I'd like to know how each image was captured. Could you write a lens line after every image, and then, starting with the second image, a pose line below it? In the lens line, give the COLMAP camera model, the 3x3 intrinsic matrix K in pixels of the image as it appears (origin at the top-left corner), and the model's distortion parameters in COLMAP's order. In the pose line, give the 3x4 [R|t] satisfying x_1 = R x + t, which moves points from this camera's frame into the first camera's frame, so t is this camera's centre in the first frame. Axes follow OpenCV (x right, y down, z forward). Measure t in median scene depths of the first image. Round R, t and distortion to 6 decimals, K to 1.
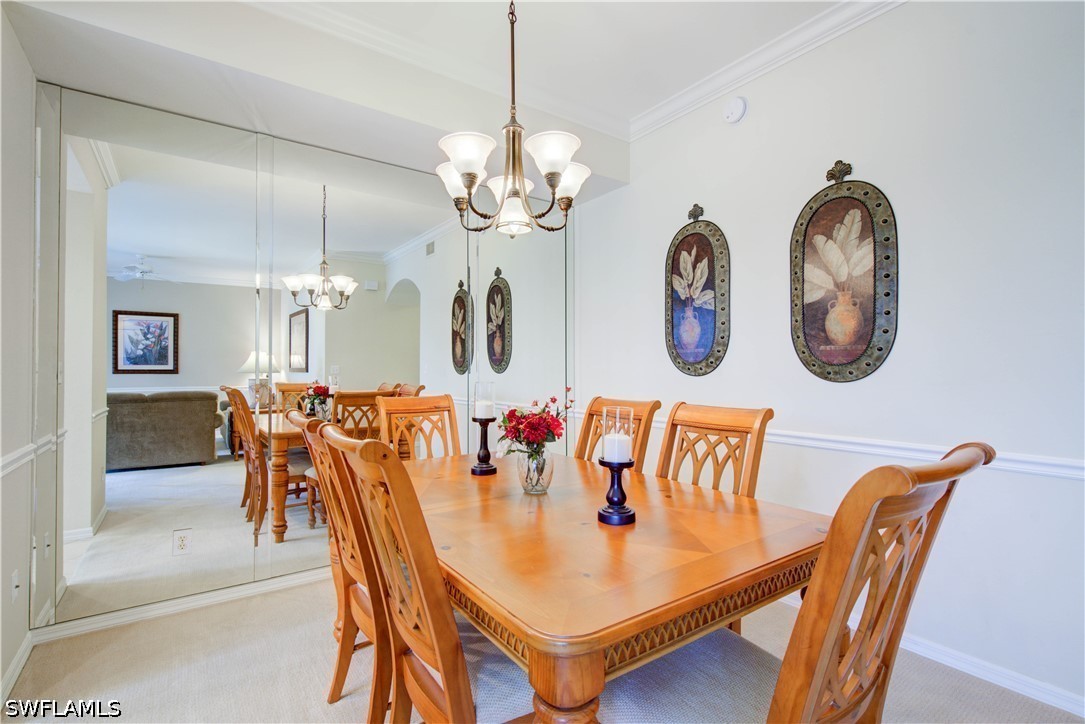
lens RADIAL K [[503.9, 0, 536.8], [0, 503.9, 364.8], [0, 0, 1]] dist [-0.001904, -0.001697]
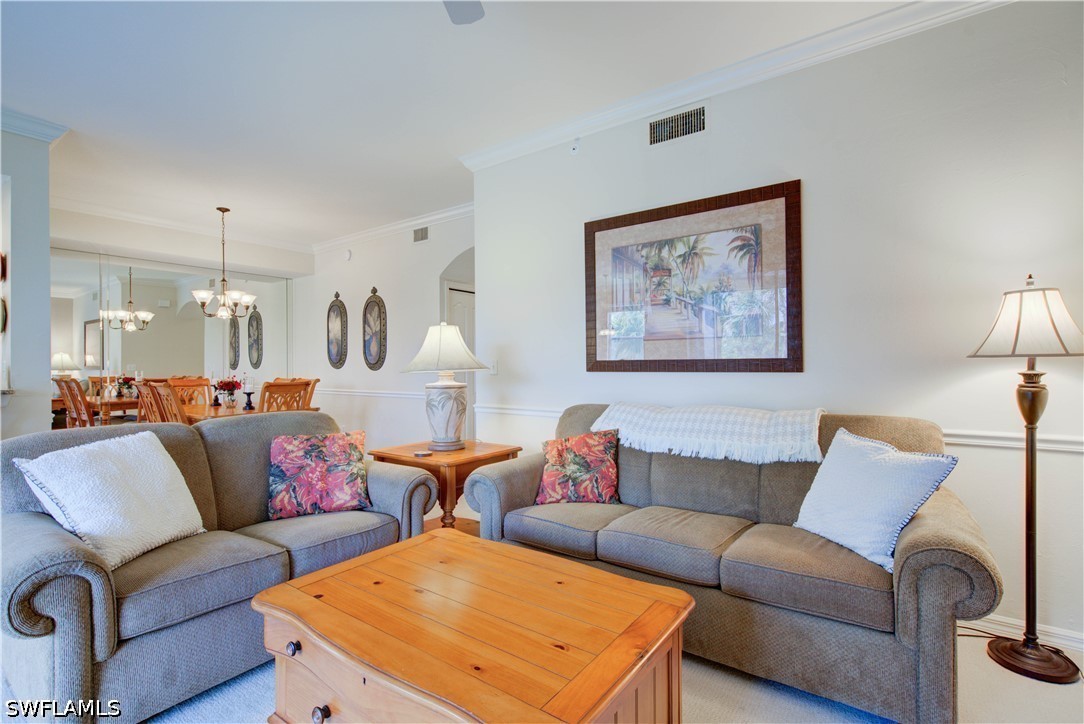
lens RADIAL K [[503.5, 0, 543.2], [0, 503.5, 365.9], [0, 0, 1]] dist [-0.001904, -0.001697]
pose [[0.946398, -0.006775, 0.322933, 0.310577], [0.002907, 0.999918, 0.012458, -0.010641], [-0.322991, -0.010851, 0.946340, -0.952195]]
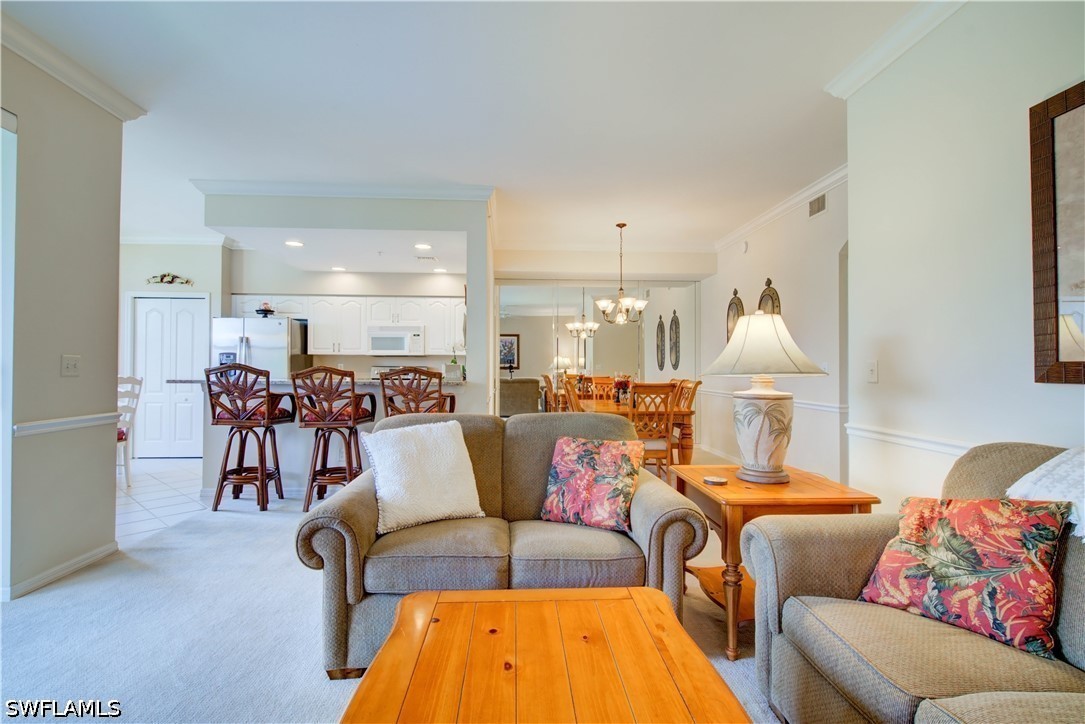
lens RADIAL K [[503.9, 0, 542.5], [0, 503.9, 361.6], [0, 0, 1]] dist [-0.001904, -0.001697]
pose [[0.850594, -0.002796, -0.525816, 0.496248], [0.001895, 0.999996, -0.002252, -0.008652], [0.525820, 0.000919, 0.850596, -0.808665]]
